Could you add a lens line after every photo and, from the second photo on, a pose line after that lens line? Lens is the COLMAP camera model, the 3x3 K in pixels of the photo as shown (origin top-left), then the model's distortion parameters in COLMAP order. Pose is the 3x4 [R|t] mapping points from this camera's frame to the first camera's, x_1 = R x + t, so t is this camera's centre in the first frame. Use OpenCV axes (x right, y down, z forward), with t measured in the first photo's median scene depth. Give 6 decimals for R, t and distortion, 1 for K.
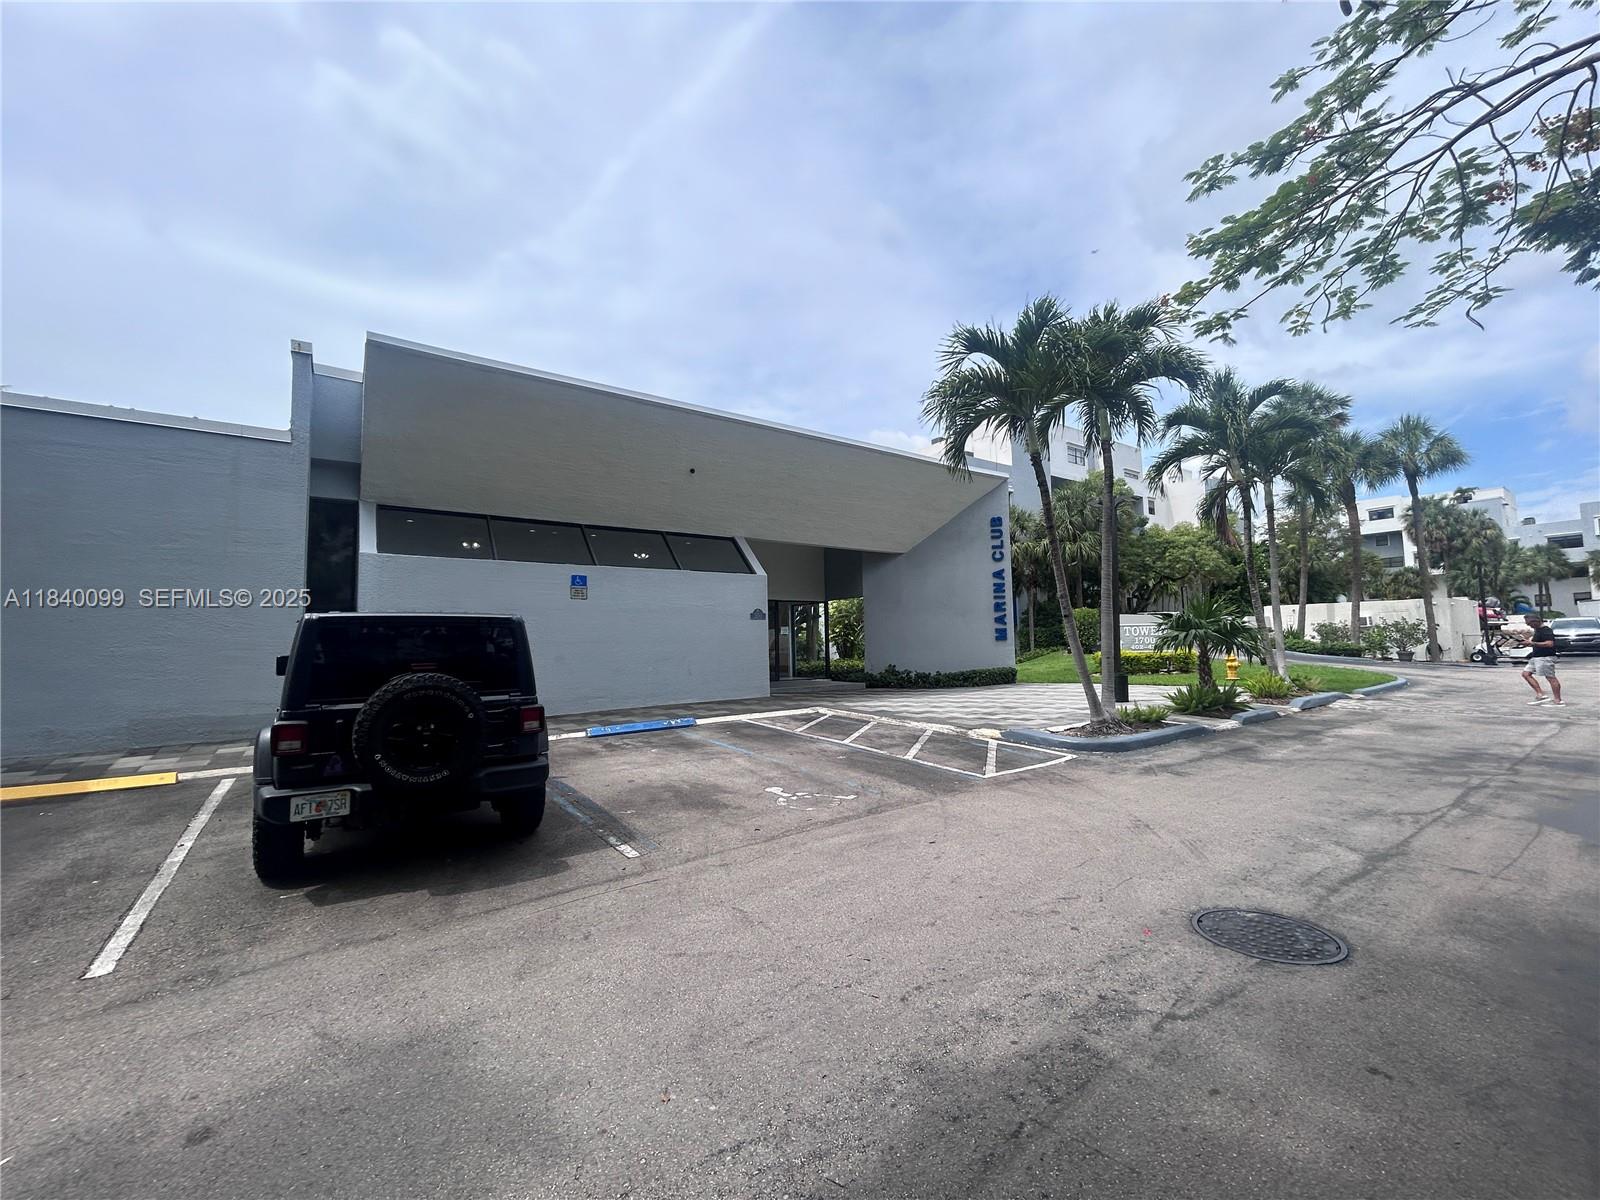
lens RADIAL K [[644.6, 0, 800.0], [0, 644.6, 600.0], [0, 0, 1]] dist [-0.001144, -0.000060]
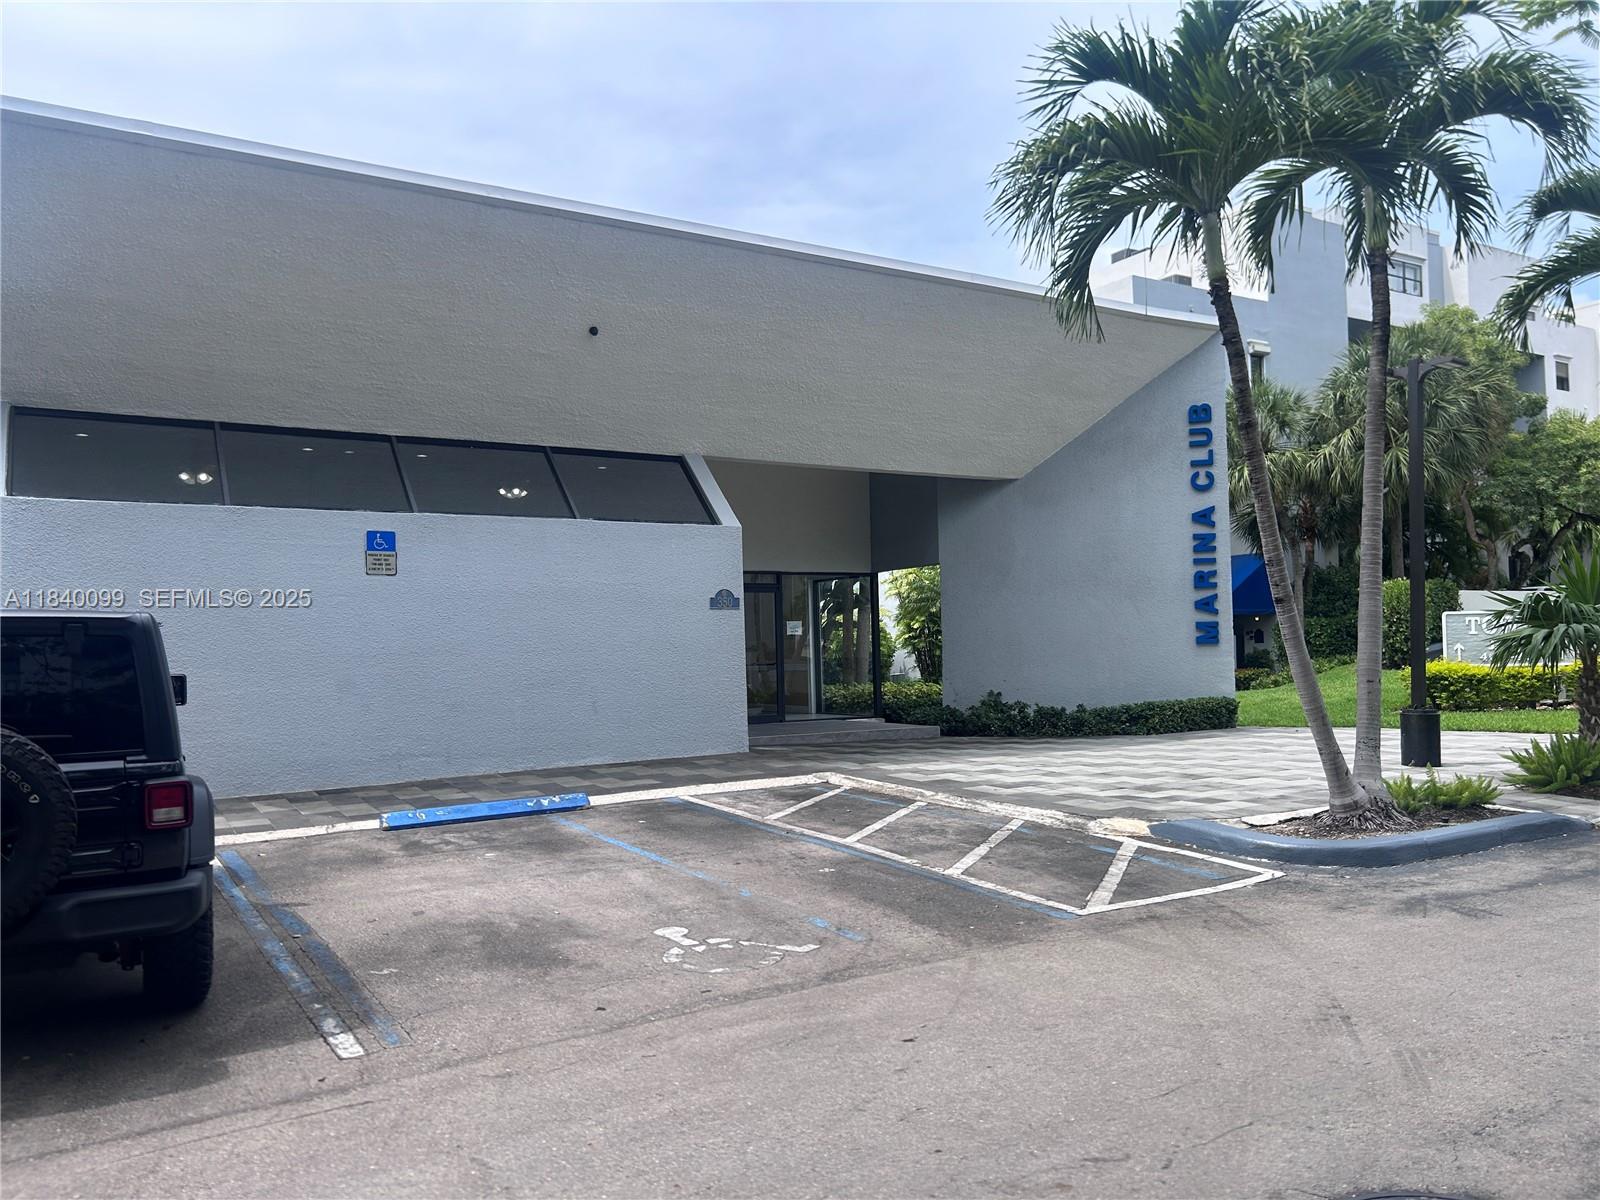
lens RADIAL K [[1202.5, 0, 806.8], [0, 1202.5, 616.5], [0, 0, 1]] dist [0.046546, -0.049222]
pose [[0.996870, -0.007245, -0.078732, 0.110794], [0.010492, 0.999108, 0.040908, -0.005123], [0.078365, -0.041606, 0.996056, 0.015421]]
